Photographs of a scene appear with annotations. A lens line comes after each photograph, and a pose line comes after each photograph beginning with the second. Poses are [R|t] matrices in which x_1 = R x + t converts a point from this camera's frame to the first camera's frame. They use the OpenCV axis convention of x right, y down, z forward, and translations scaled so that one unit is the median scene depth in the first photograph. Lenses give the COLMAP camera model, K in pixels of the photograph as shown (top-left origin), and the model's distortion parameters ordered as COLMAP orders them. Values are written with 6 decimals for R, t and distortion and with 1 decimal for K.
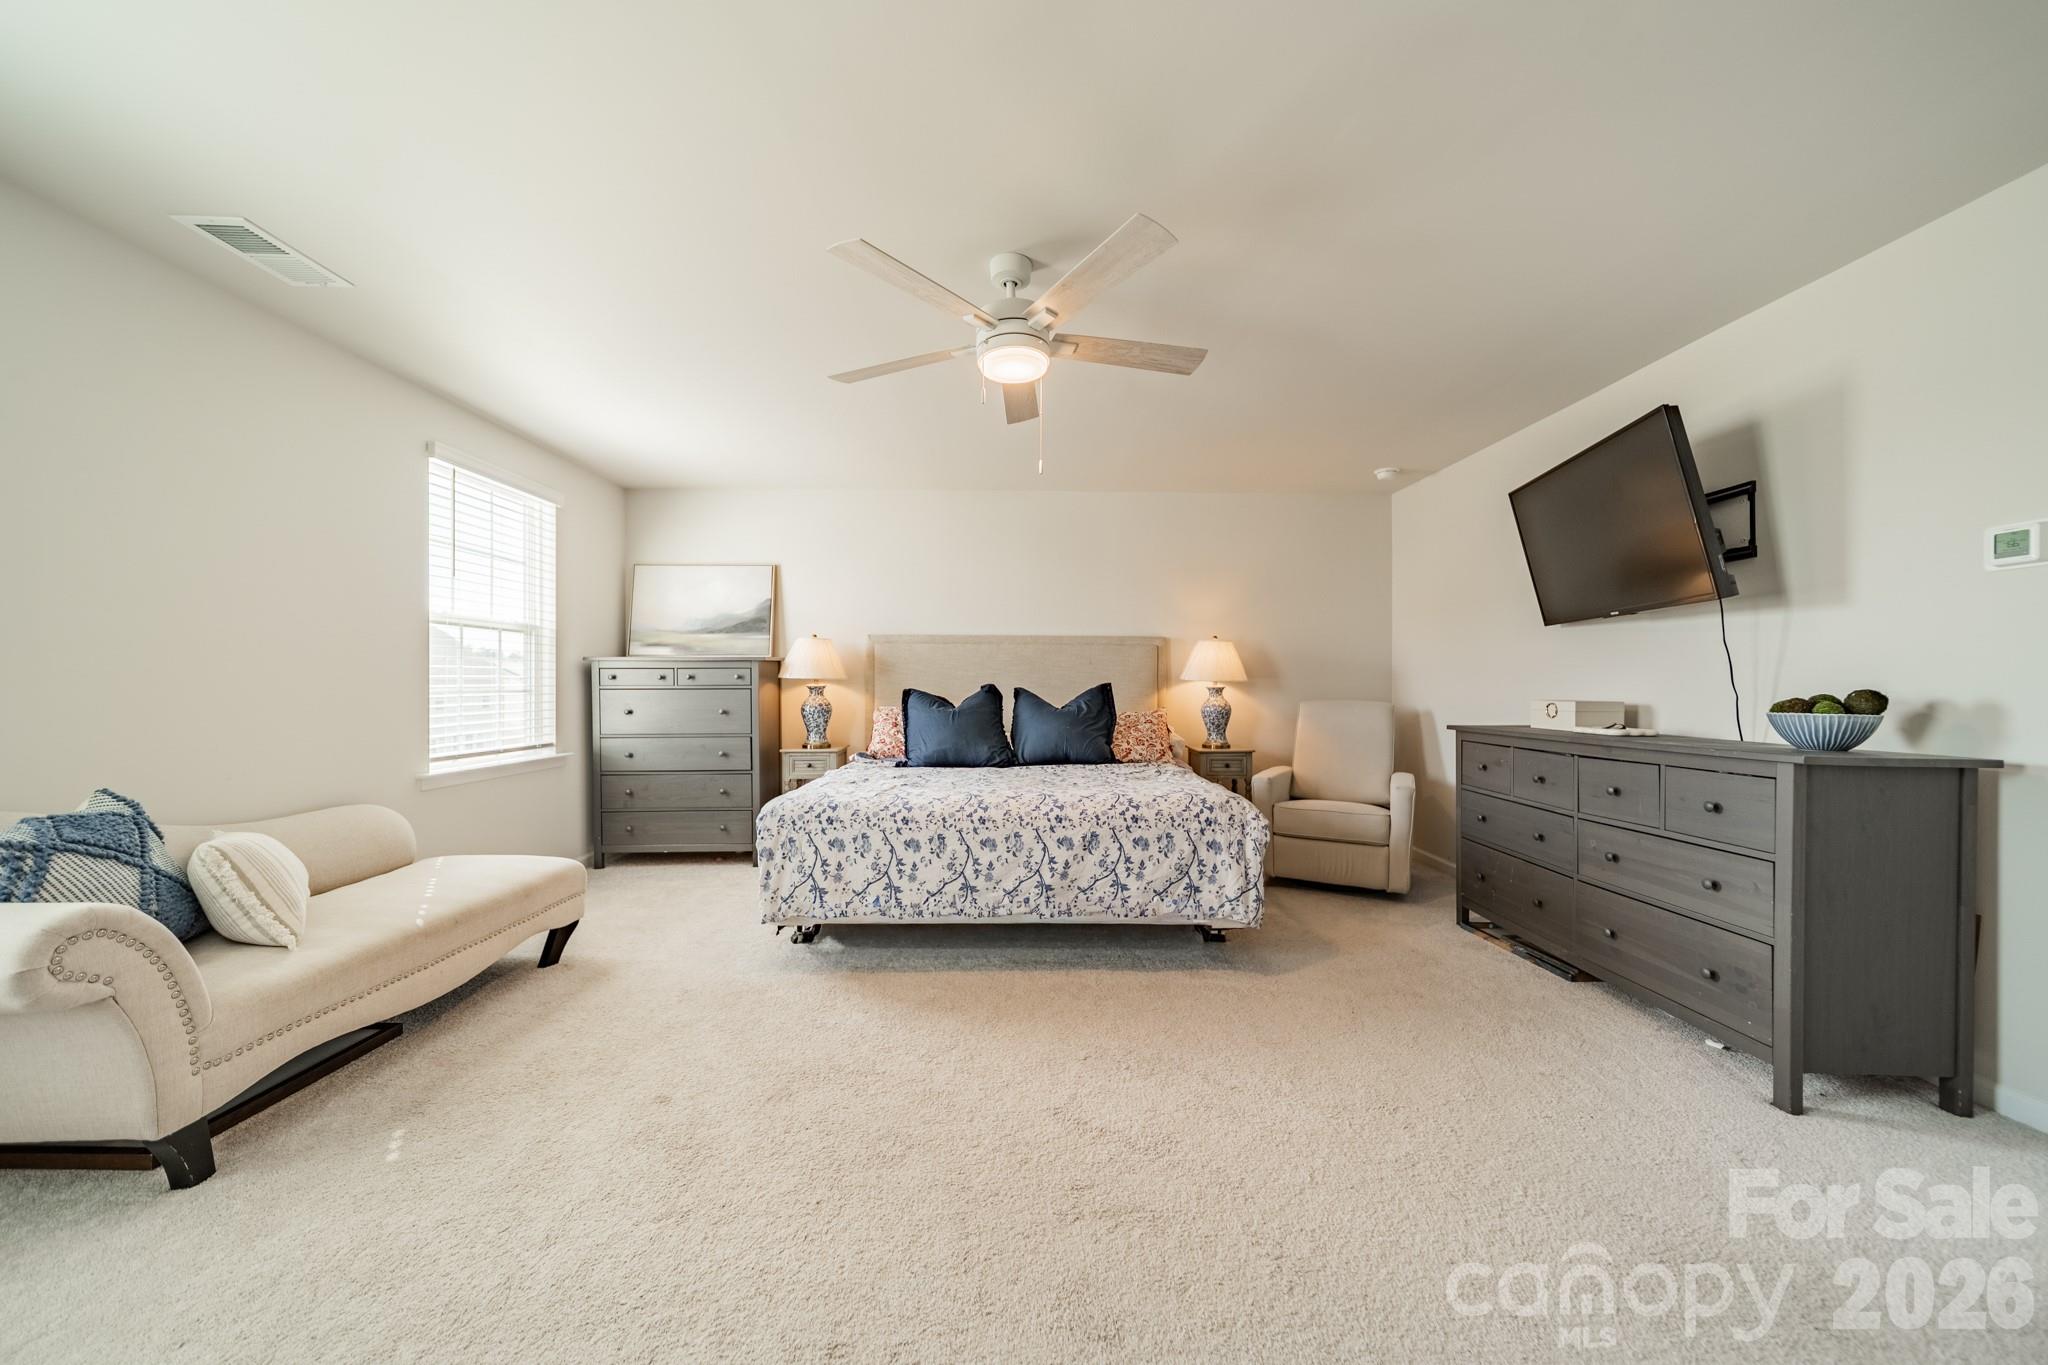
lens RADIAL K [[721.4, 0, 1028.9], [0, 721.4, 680.8], [0, 0, 1]] dist [0.007596, 0.000187]
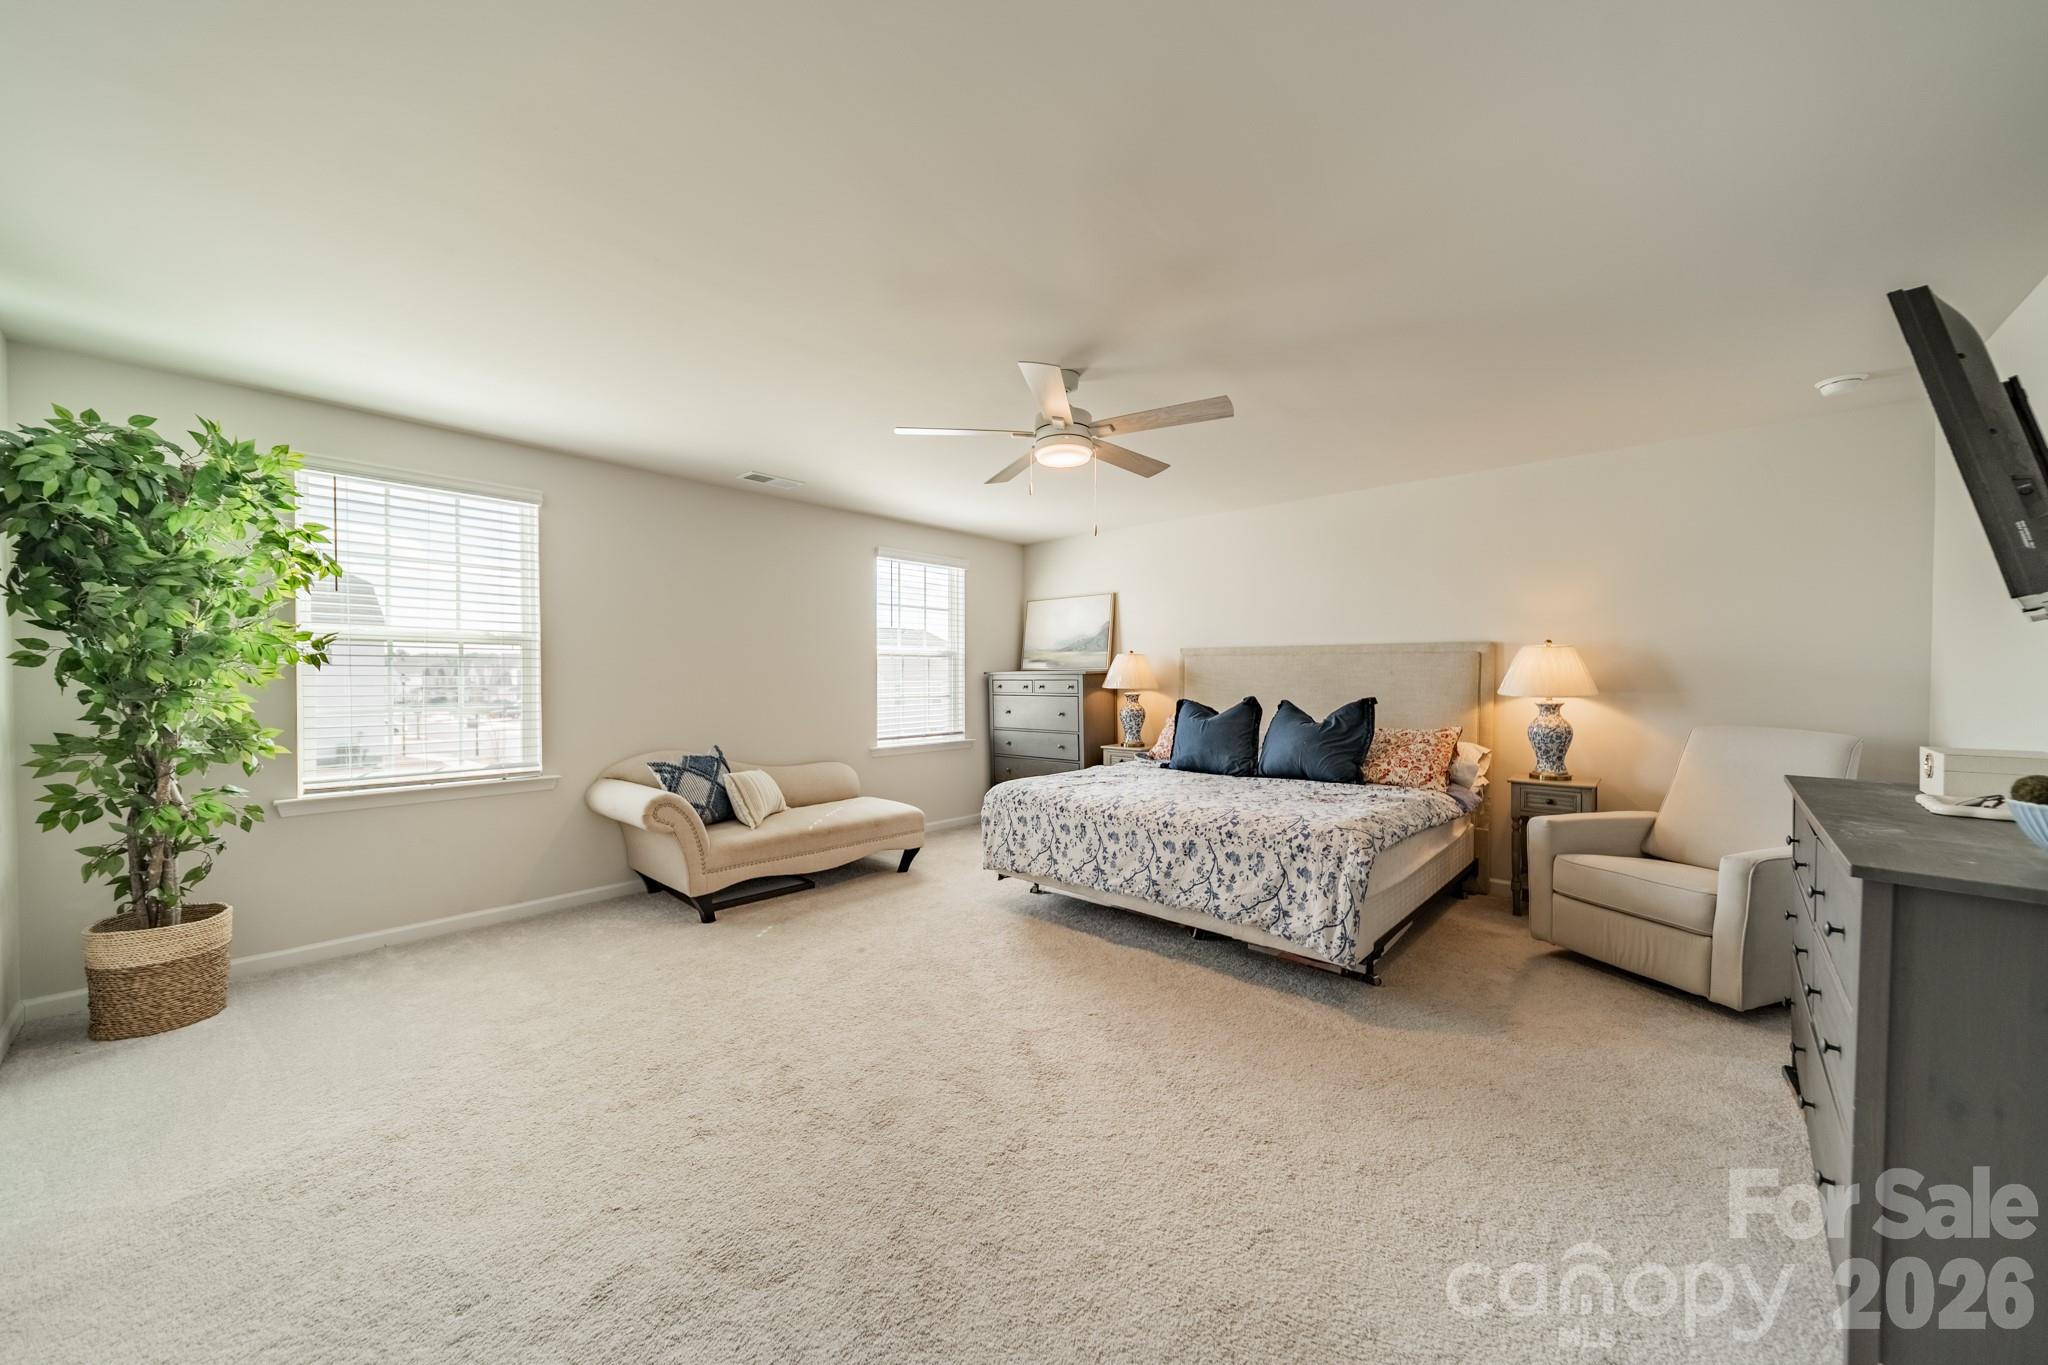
lens RADIAL K [[721.4, 0, 1028.9], [0, 721.4, 680.8], [0, 0, 1]] dist [0.007596, 0.000187]
pose [[0.734265, 0.003306, -0.678855, 0.650273], [0.004784, 0.999938, 0.010044, -0.046700], [0.678846, -0.010623, 0.734204, 0.022172]]
